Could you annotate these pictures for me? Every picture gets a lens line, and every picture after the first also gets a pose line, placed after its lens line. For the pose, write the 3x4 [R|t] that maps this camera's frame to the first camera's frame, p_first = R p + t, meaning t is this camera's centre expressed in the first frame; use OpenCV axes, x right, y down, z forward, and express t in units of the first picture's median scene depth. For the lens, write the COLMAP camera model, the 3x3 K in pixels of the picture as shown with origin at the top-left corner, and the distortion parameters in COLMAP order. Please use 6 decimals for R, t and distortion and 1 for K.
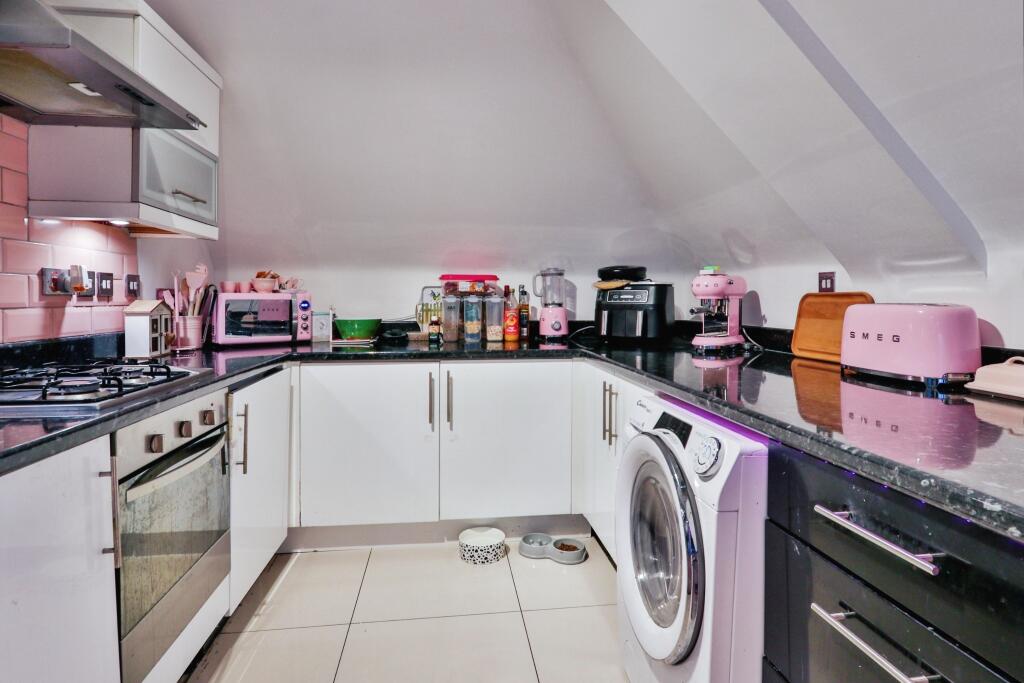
lens RADIAL K [[557.0, 0, 512.5], [0, 557.0, 308.4], [0, 0, 1]] dist [0.003301, -0.000330]
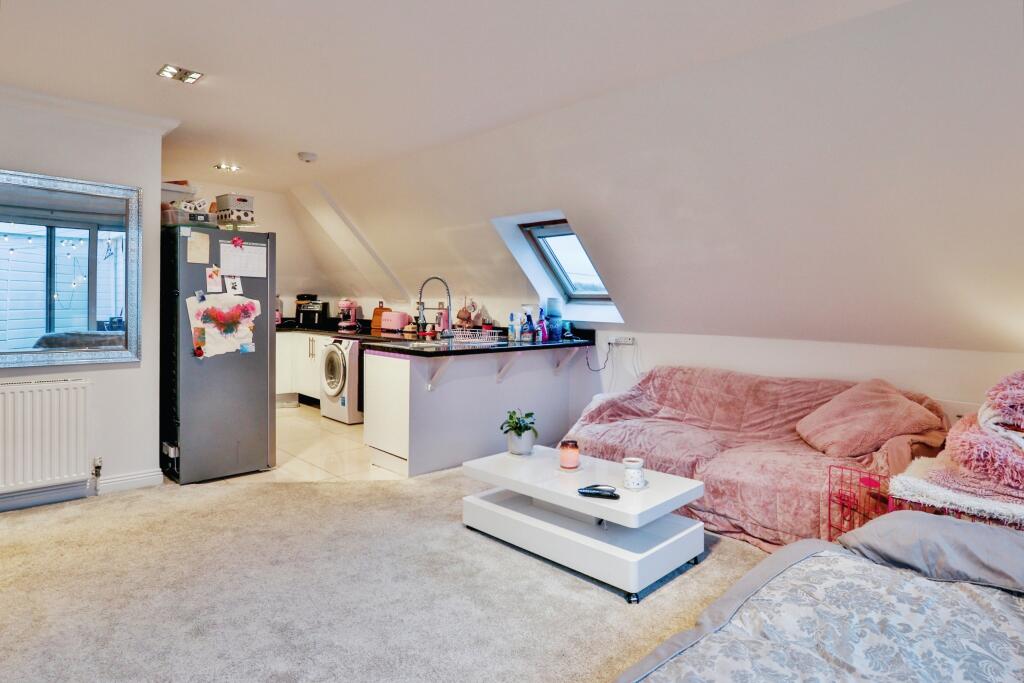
lens RADIAL K [[557.0, 0, 513.0], [0, 557.0, 306.6], [0, 0, 1]] dist [0.003301, -0.000330]
pose [[0.793871, 0.010185, 0.608001, -0.644527], [-0.005219, 0.999937, -0.009936, -0.005966], [-0.608064, 0.004715, 0.793874, -1.656331]]
